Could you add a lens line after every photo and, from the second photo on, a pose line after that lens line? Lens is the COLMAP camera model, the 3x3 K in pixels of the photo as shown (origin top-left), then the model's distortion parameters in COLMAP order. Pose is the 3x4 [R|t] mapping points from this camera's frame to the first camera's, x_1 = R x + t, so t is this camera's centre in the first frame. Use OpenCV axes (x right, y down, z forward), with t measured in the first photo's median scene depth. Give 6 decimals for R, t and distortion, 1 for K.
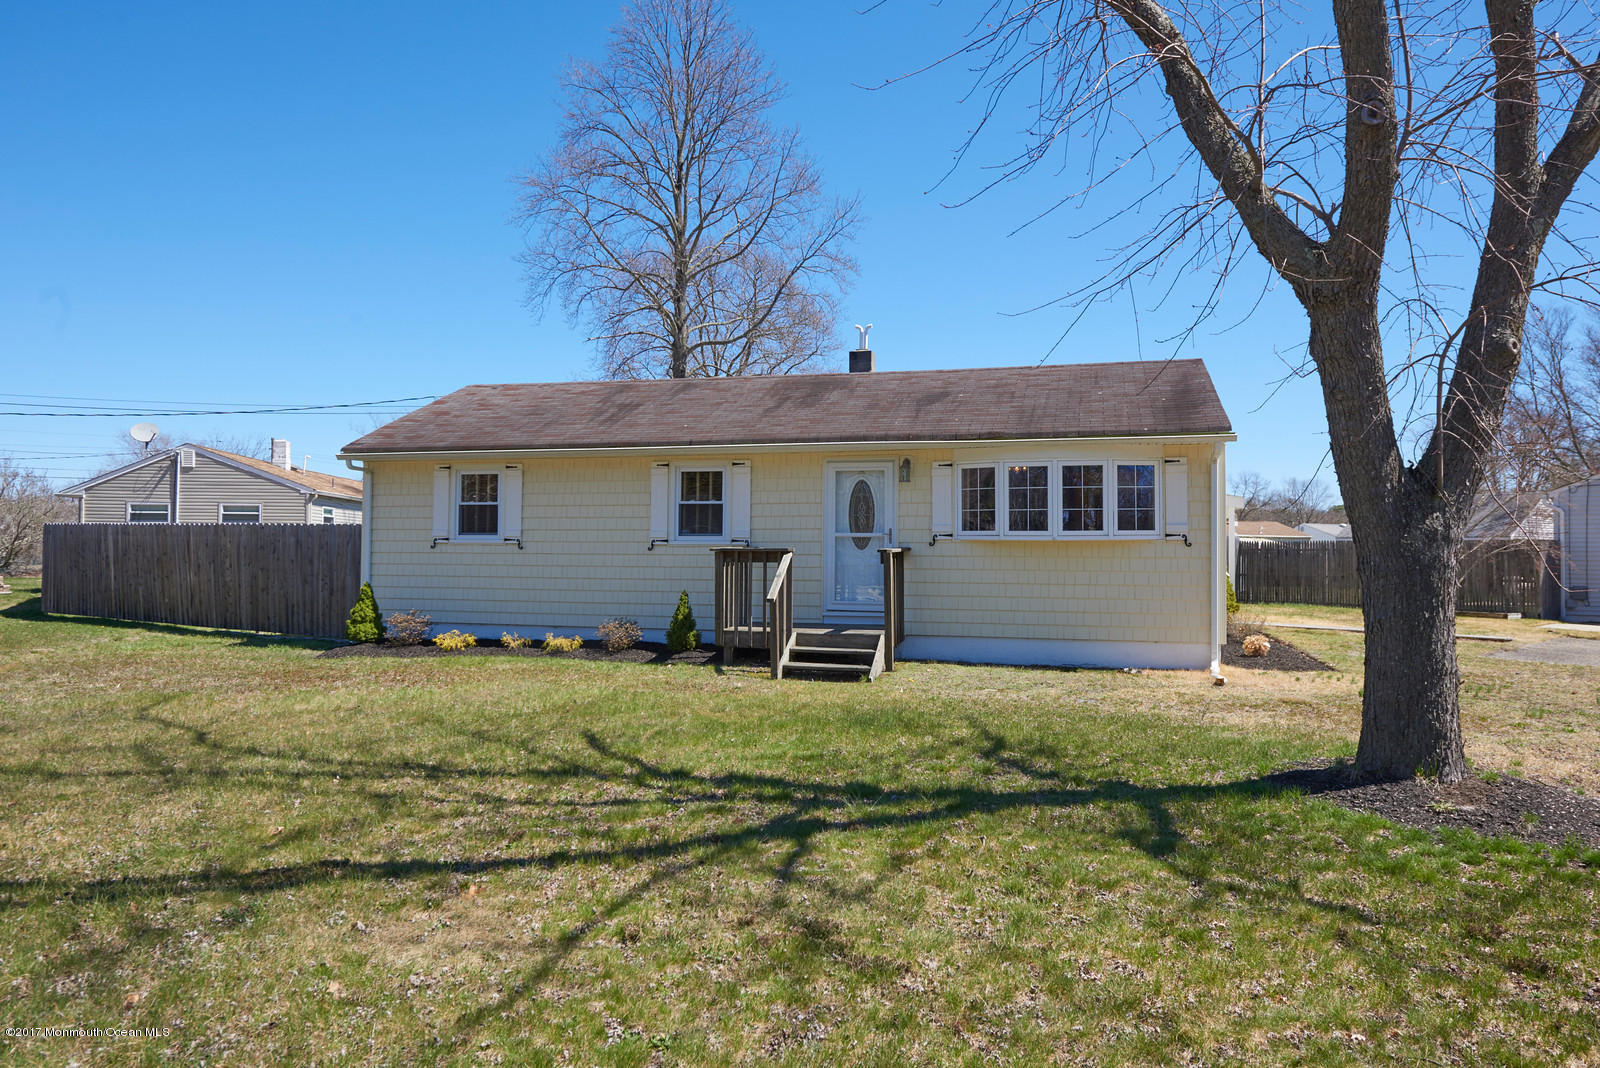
lens RADIAL K [[1056.8, 0, 802.4], [0, 1056.8, 538.7], [0, 0, 1]] dist [-0.005975, -0.001184]
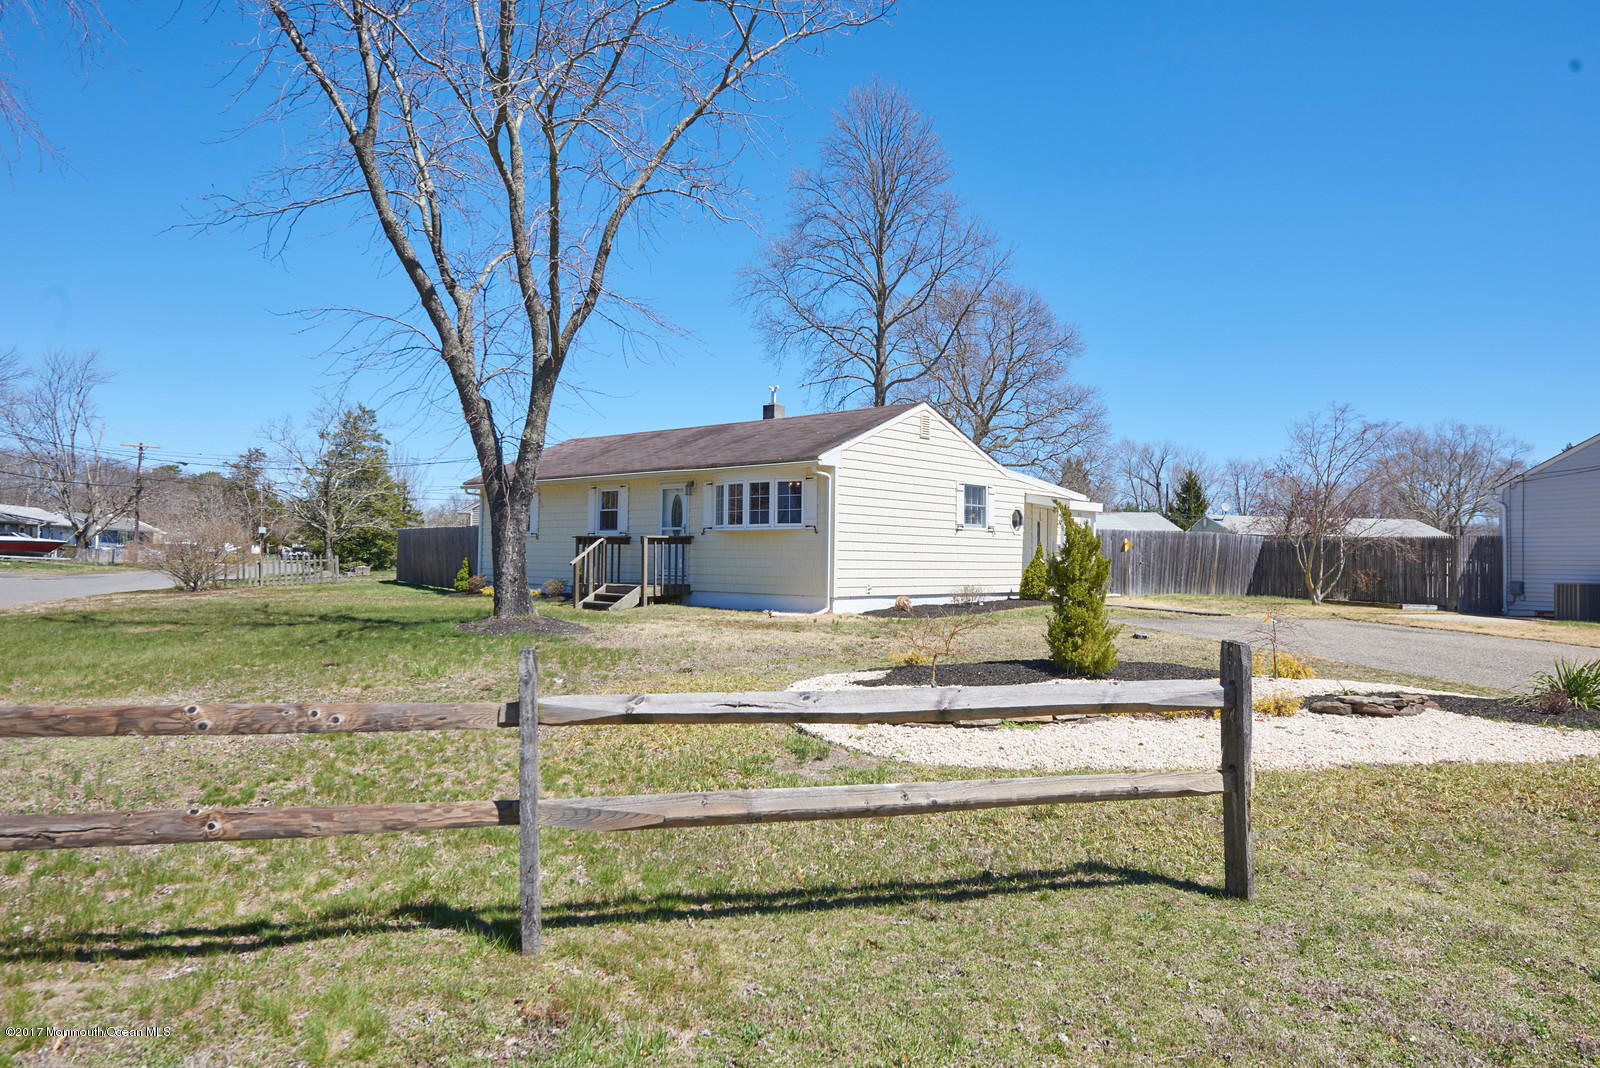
lens RADIAL K [[1056.8, 0, 802.4], [0, 1056.8, 538.7], [0, 0, 1]] dist [-0.005975, -0.001184]
pose [[0.892593, -0.002782, -0.450855, 0.883124], [-0.002896, 0.999925, -0.011903, 0.028143], [0.450854, 0.011930, 0.892518, -0.320435]]
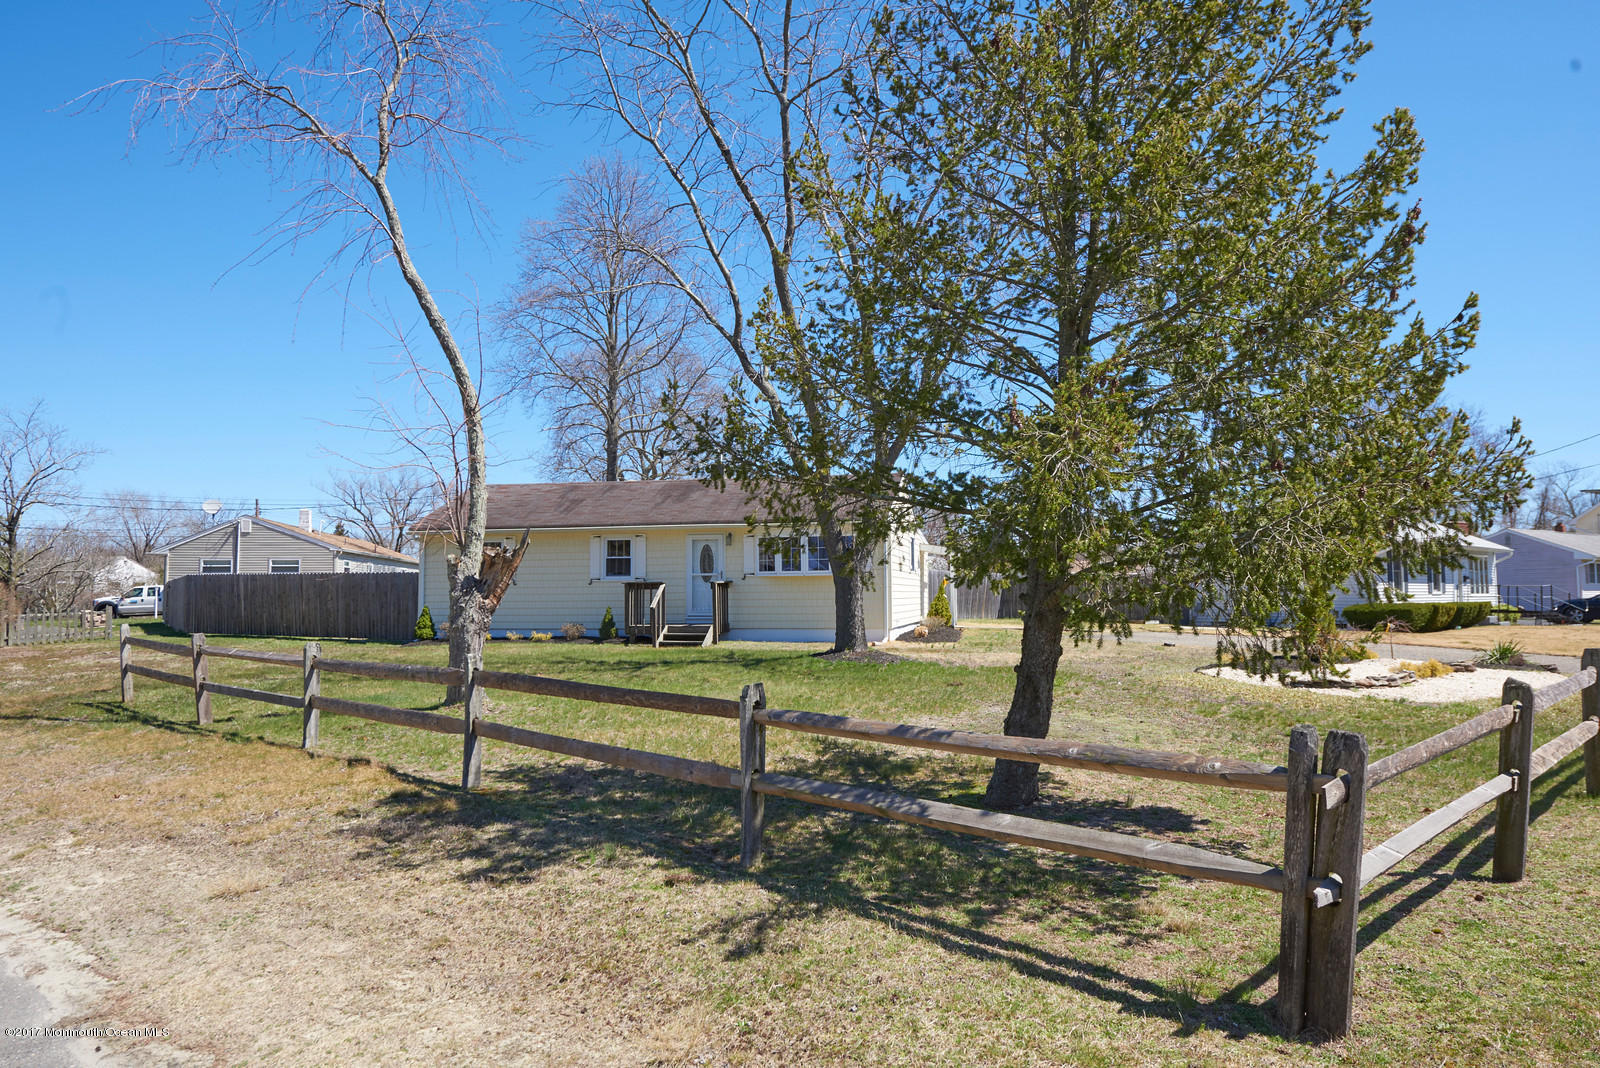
lens RADIAL K [[1056.8, 0, 802.4], [0, 1056.8, 538.7], [0, 0, 1]] dist [-0.005975, -0.001184]
pose [[0.998440, -0.010818, 0.054786, 0.113025], [0.013080, 0.999069, -0.041107, 0.011172], [-0.054290, 0.041759, 0.997652, -0.776273]]
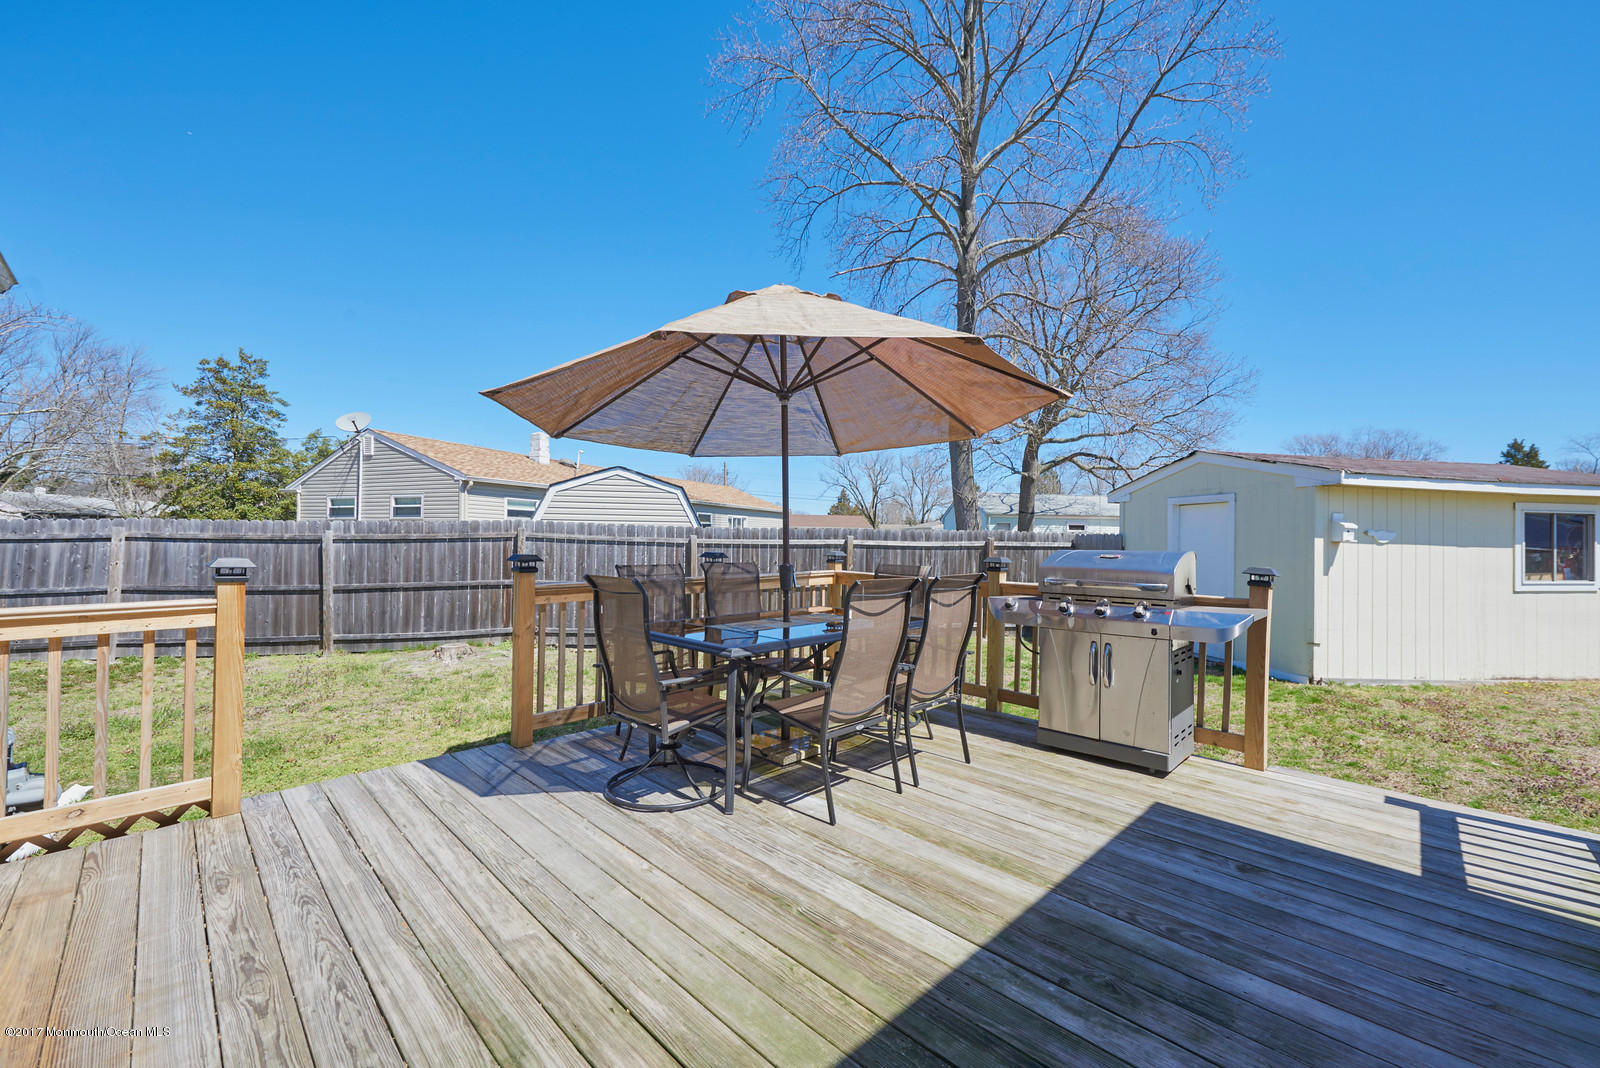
lens RADIAL K [[640.2, 0, 804.0], [0, 640.2, 529.3], [0, 0, 1]] dist [0.001894, -0.000396]
pose [[0.874647, -0.000897, -0.484760, -0.001082], [-0.001517, 0.999988, -0.004587, -0.006716], [0.484758, 0.004747, 0.874635, 1.402392]]
